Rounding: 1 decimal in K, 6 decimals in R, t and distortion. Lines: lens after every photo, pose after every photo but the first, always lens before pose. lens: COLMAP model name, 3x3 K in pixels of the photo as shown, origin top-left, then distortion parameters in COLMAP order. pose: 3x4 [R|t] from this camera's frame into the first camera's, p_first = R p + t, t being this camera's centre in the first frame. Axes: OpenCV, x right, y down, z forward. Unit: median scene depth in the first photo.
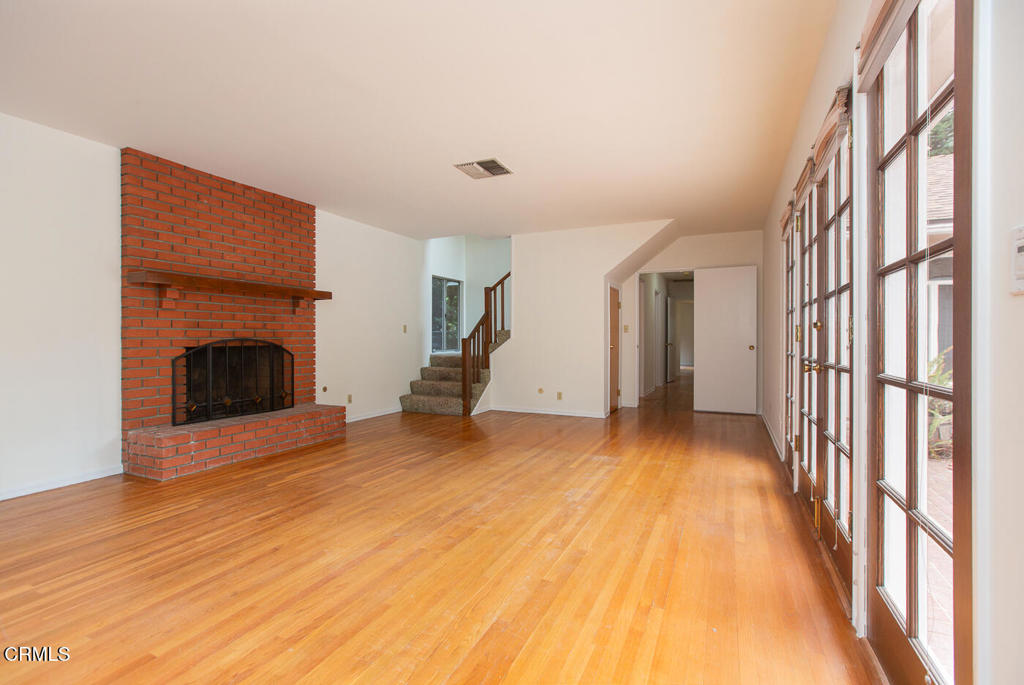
lens RADIAL K [[467.7, 0, 509.9], [0, 467.7, 339.3], [0, 0, 1]] dist [-0.012211, 0.000800]
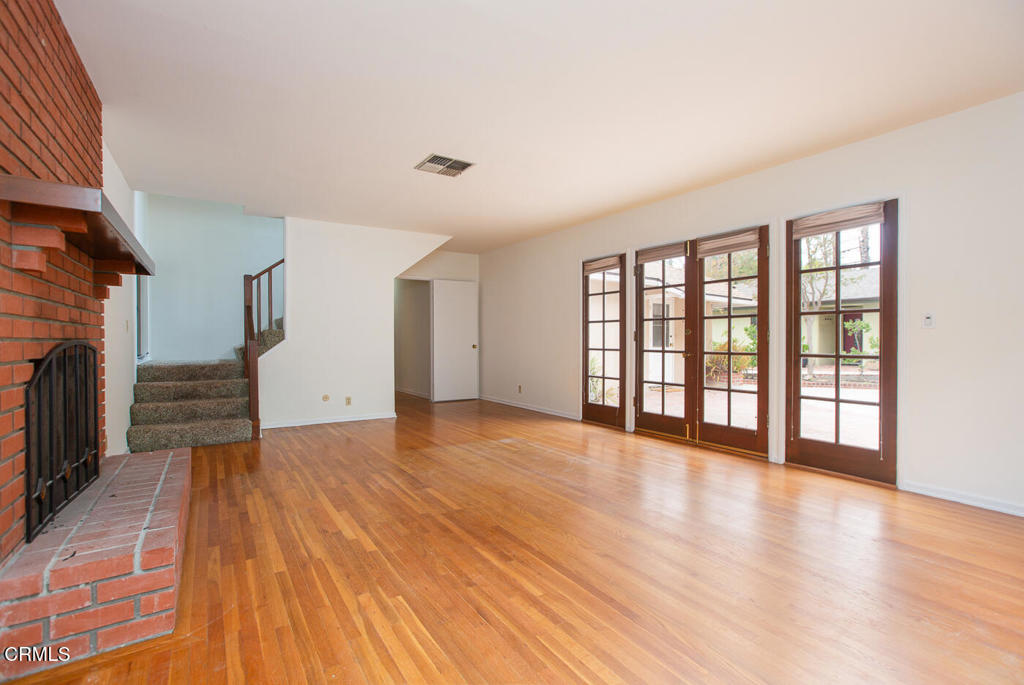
lens RADIAL K [[467.7, 0, 510.6], [0, 467.7, 341.1], [0, 0, 1]] dist [-0.012211, 0.000800]
pose [[0.530036, -0.003910, 0.847966, -0.849092], [0.002773, 0.999992, 0.002878, -0.001417], [-0.847971, 0.000826, 0.530042, 0.382831]]
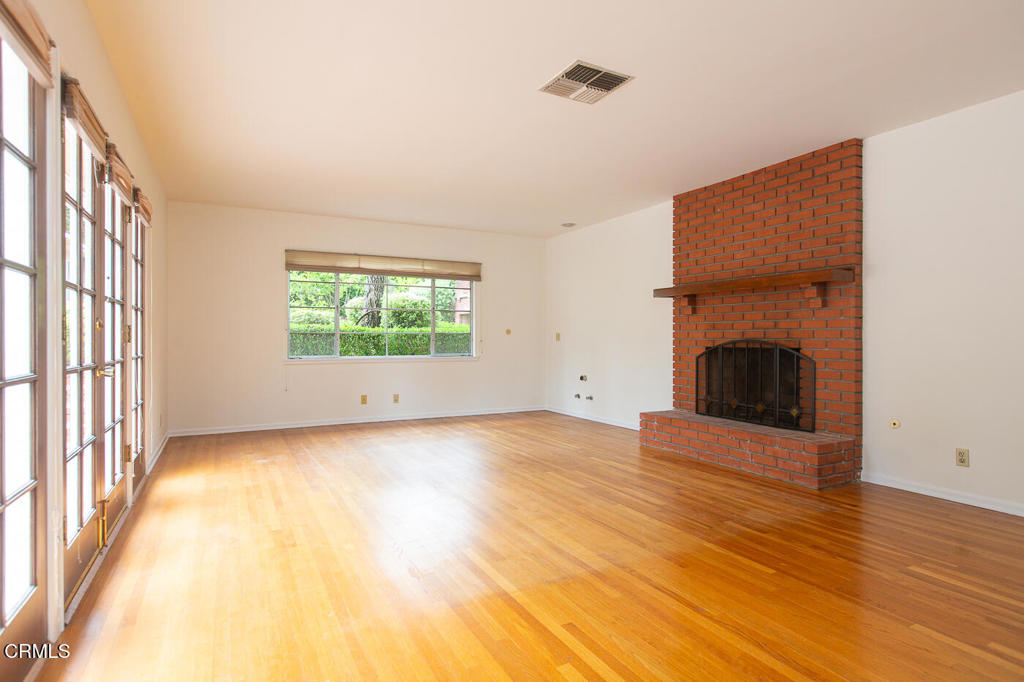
lens RADIAL K [[541.8, 0, 513.4], [0, 541.8, 342.2], [0, 0, 1]] dist [-0.019682, 0.000357]
pose [[-0.599193, 0.002582, -0.800600, 0.642529], [-0.009573, 0.999900, 0.010390, -0.003866], [0.800547, 0.013890, -0.599109, 1.436245]]
